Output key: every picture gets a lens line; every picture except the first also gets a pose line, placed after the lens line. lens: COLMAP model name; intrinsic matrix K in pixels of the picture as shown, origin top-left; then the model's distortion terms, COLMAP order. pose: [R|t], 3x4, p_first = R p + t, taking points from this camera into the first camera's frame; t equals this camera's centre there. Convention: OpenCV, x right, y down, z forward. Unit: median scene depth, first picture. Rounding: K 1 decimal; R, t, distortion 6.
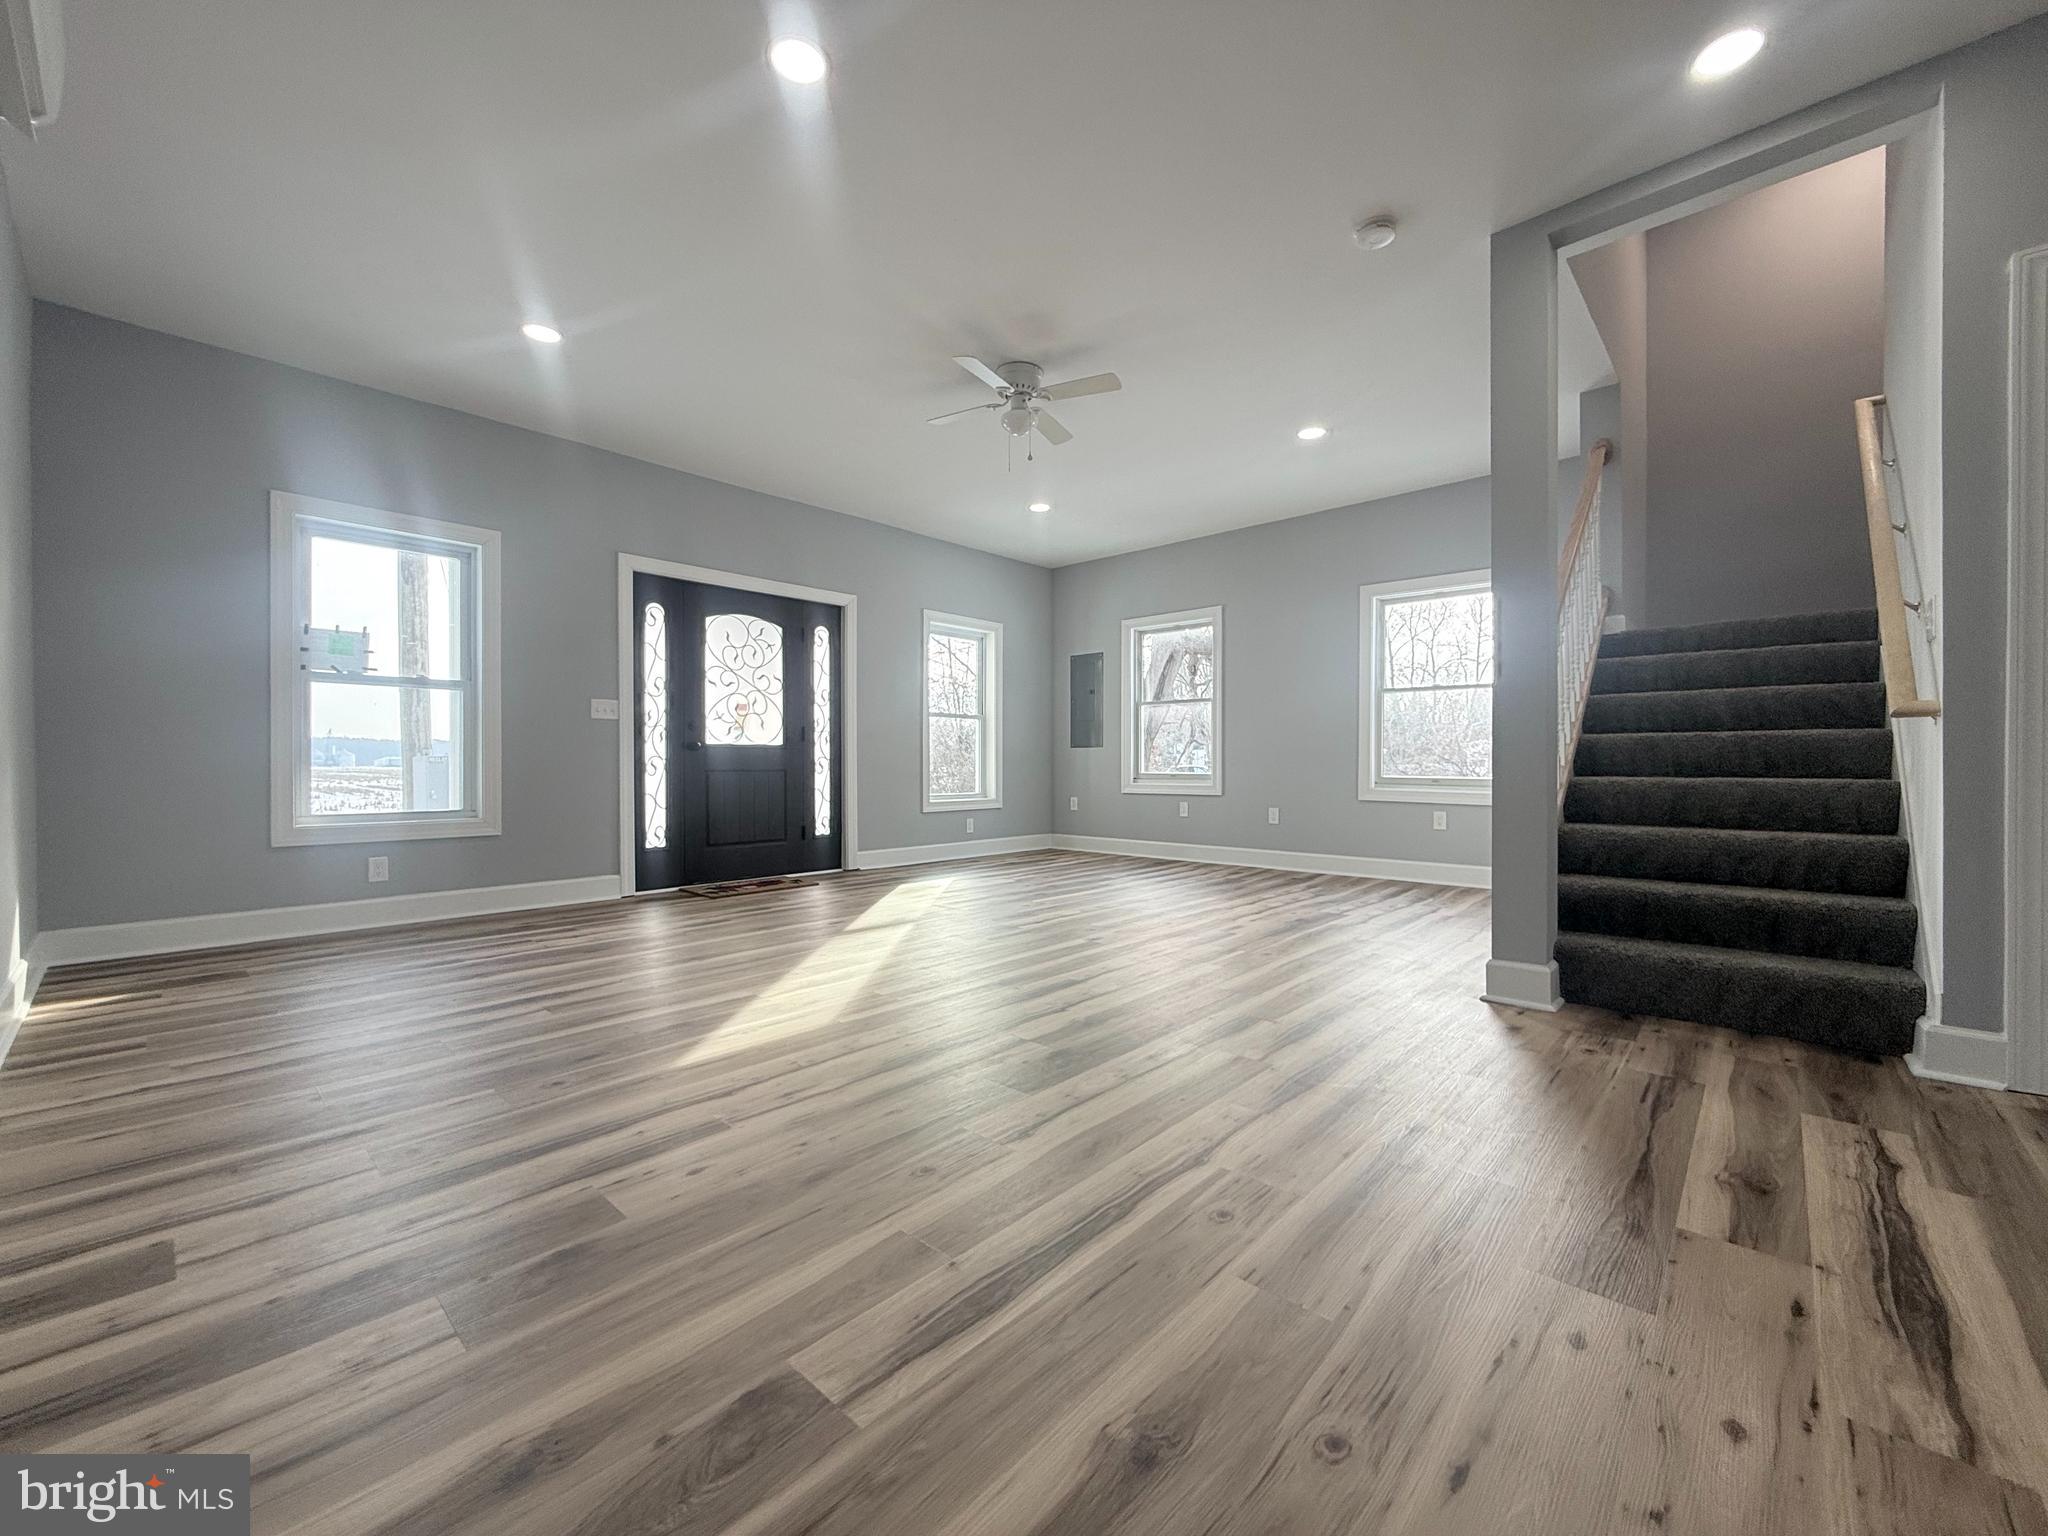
lens RADIAL K [[810.0, 0, 1001.4], [0, 810.0, 768.1], [0, 0, 1]] dist [-0.001749, -0.000207]
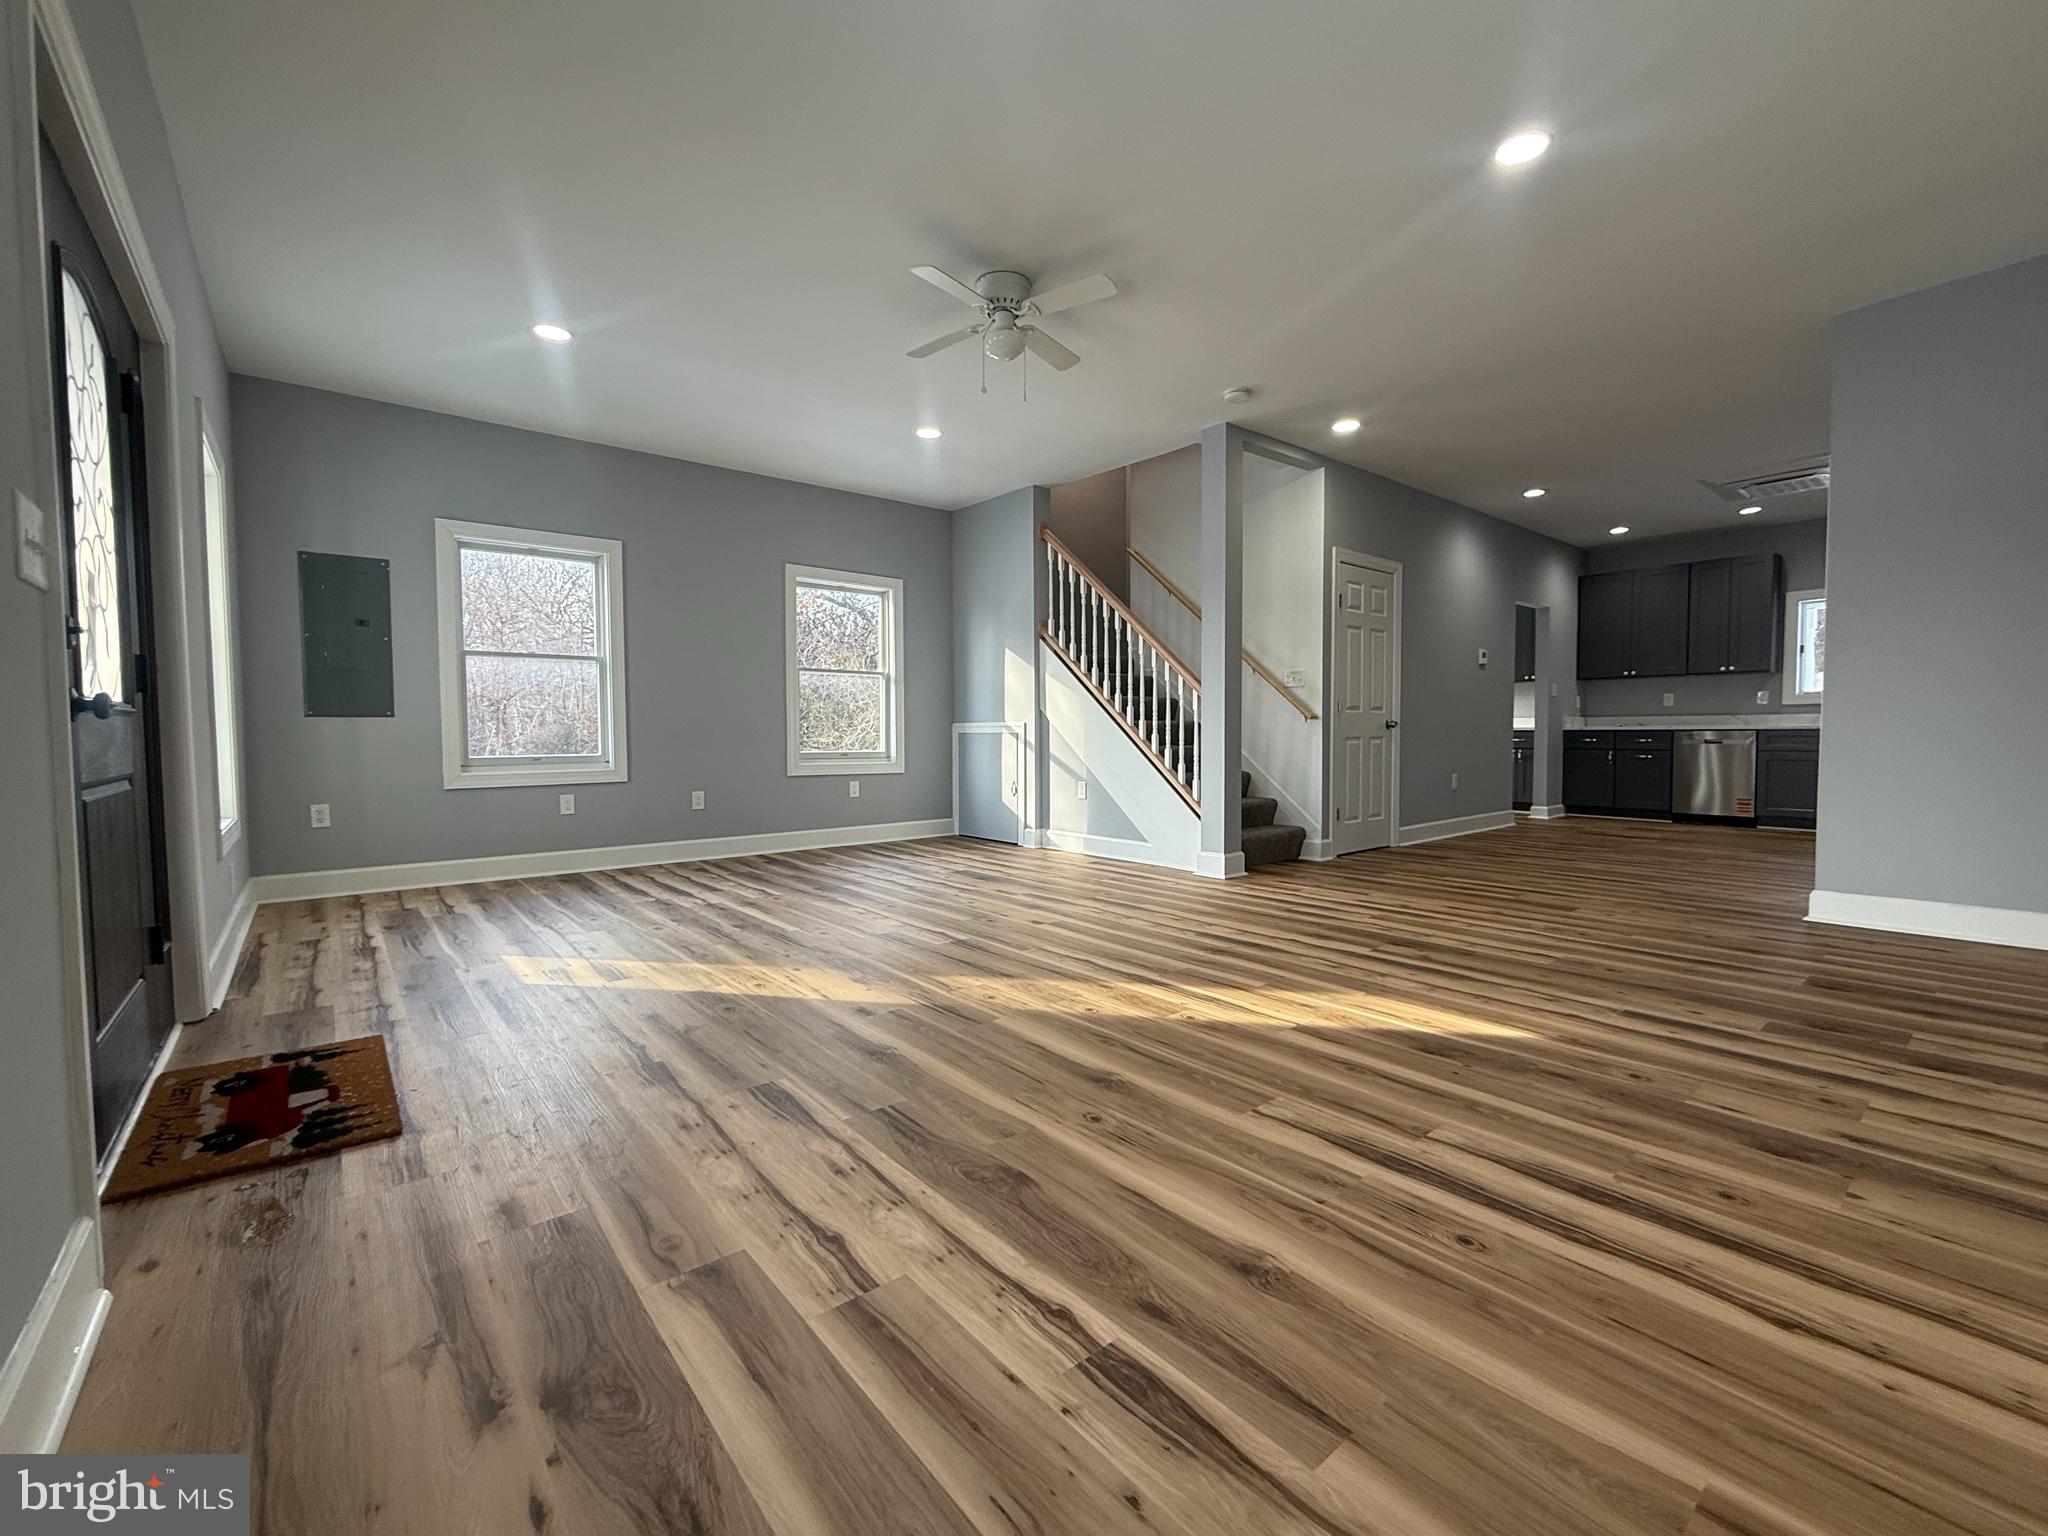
lens RADIAL K [[861.9, 0, 1024.0], [0, 861.9, 768.0], [0, 0, 1]] dist [-0.003668, -0.000282]
pose [[0.114496, -0.041035, 0.992576, -0.628990], [0.011376, 0.999135, 0.039994, -0.011181], [-0.993359, 0.006713, 0.114864, 0.615335]]
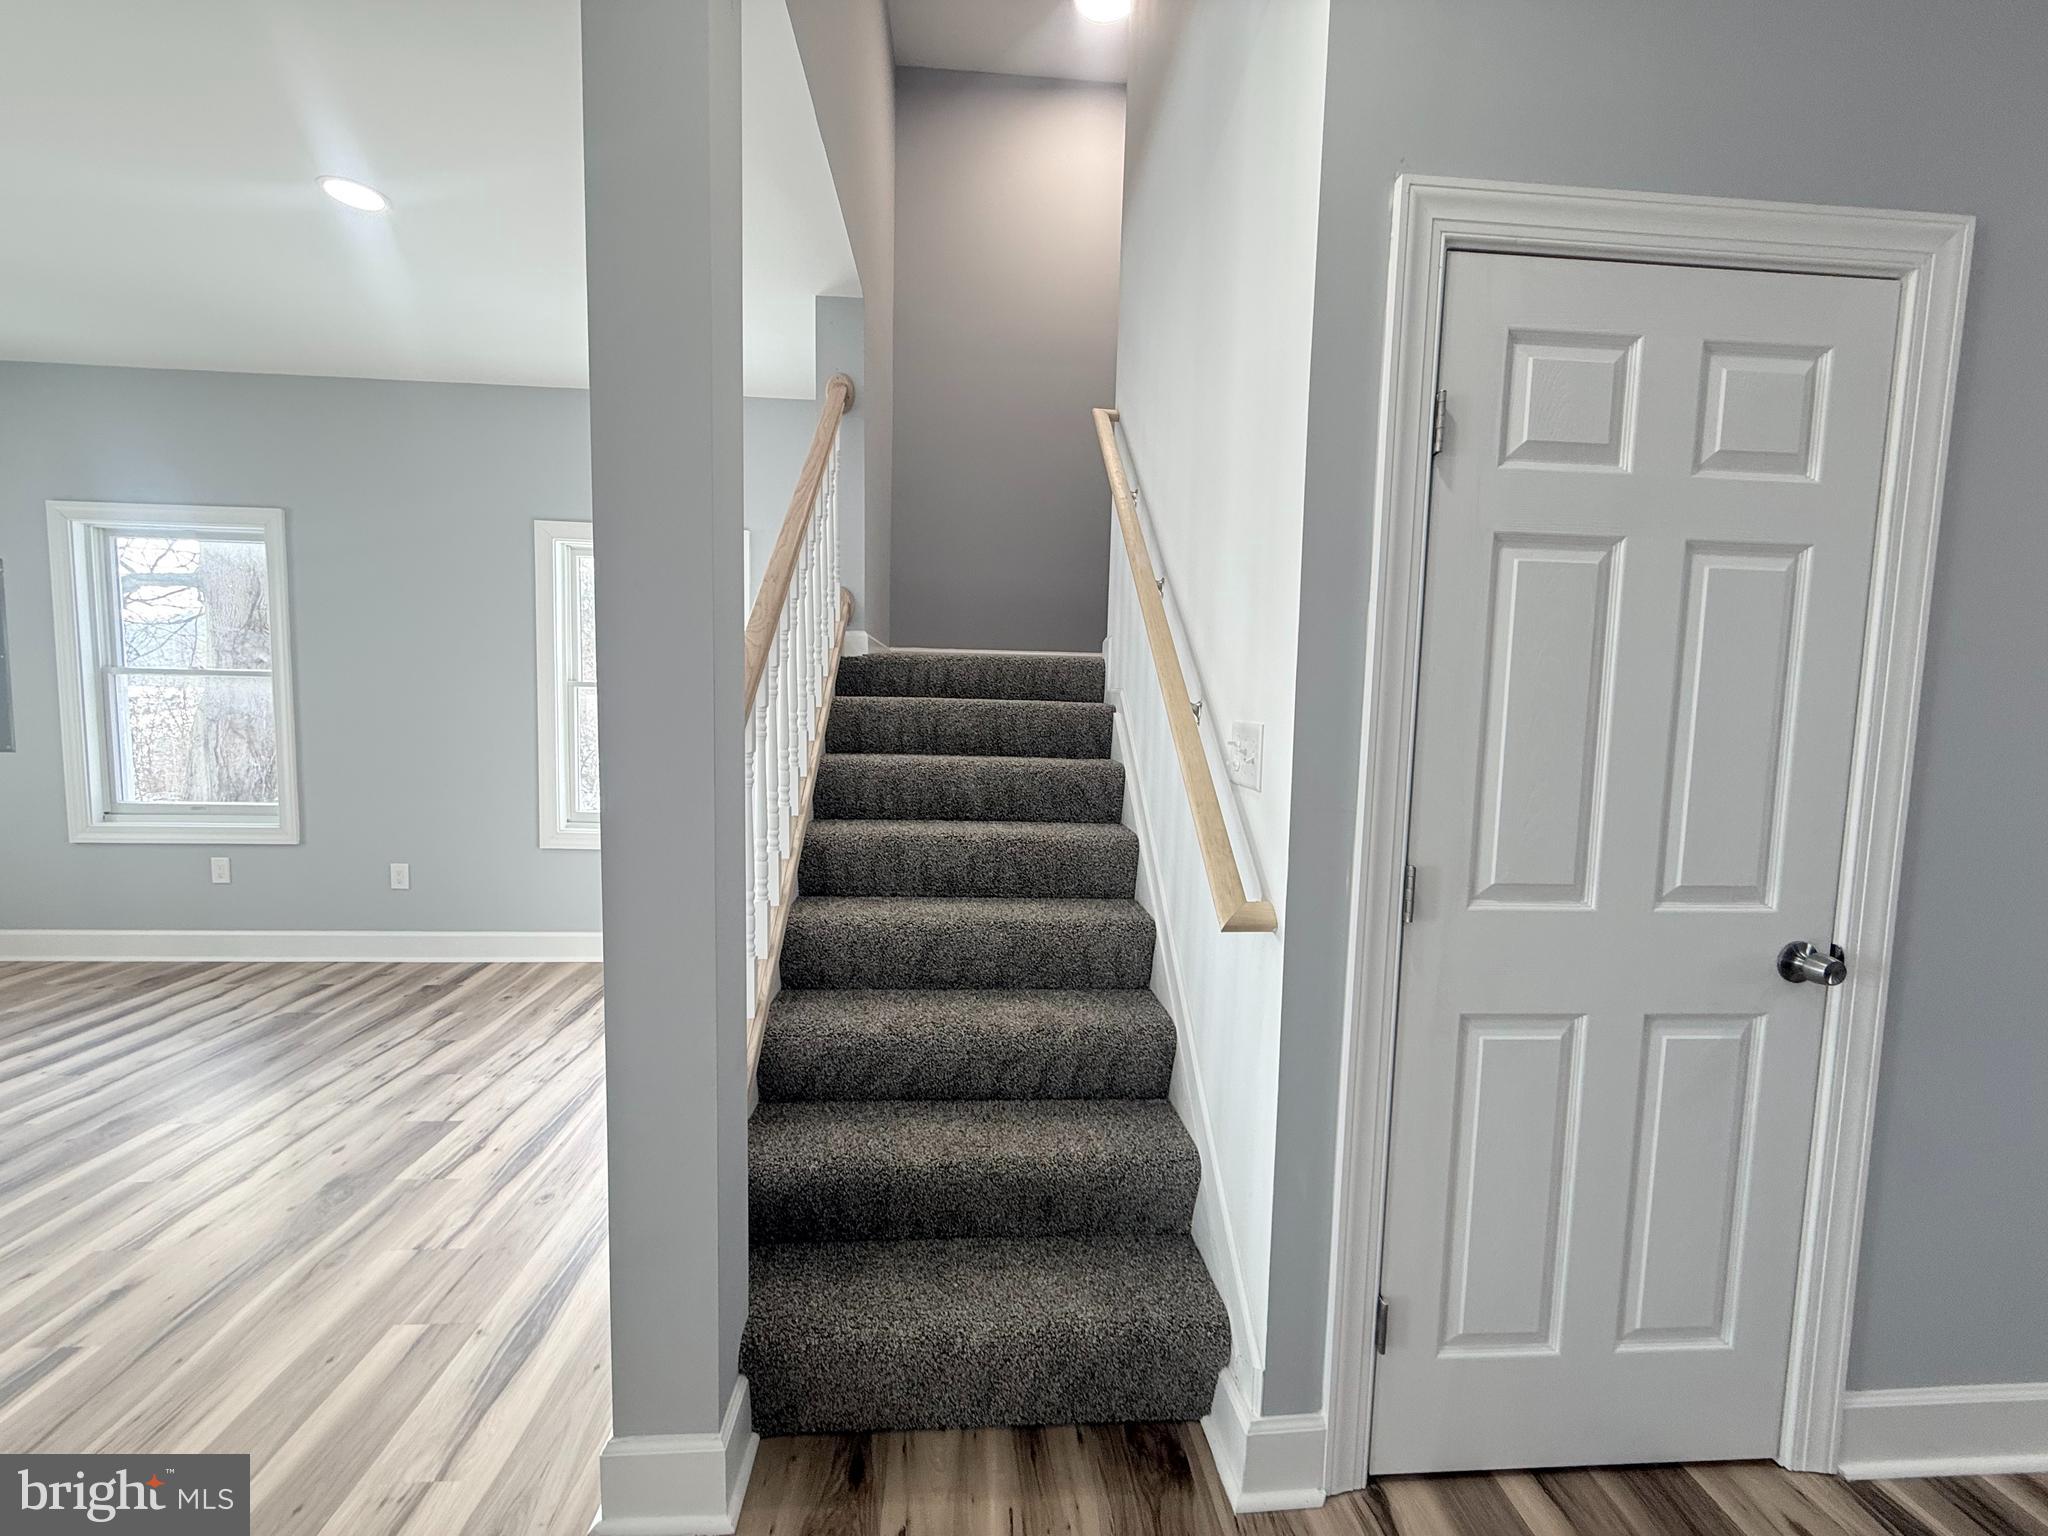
lens RADIAL K [[819.2, 0, 1020.8], [0, 819.2, 760.0], [0, 0, 1]] dist [0.001983, 0.000076]
pose [[0.668418, -0.032955, 0.743056, 0.219500], [-0.019739, 0.997880, 0.062012, -0.086533], [-0.743524, -0.056117, 0.666350, 0.280858]]
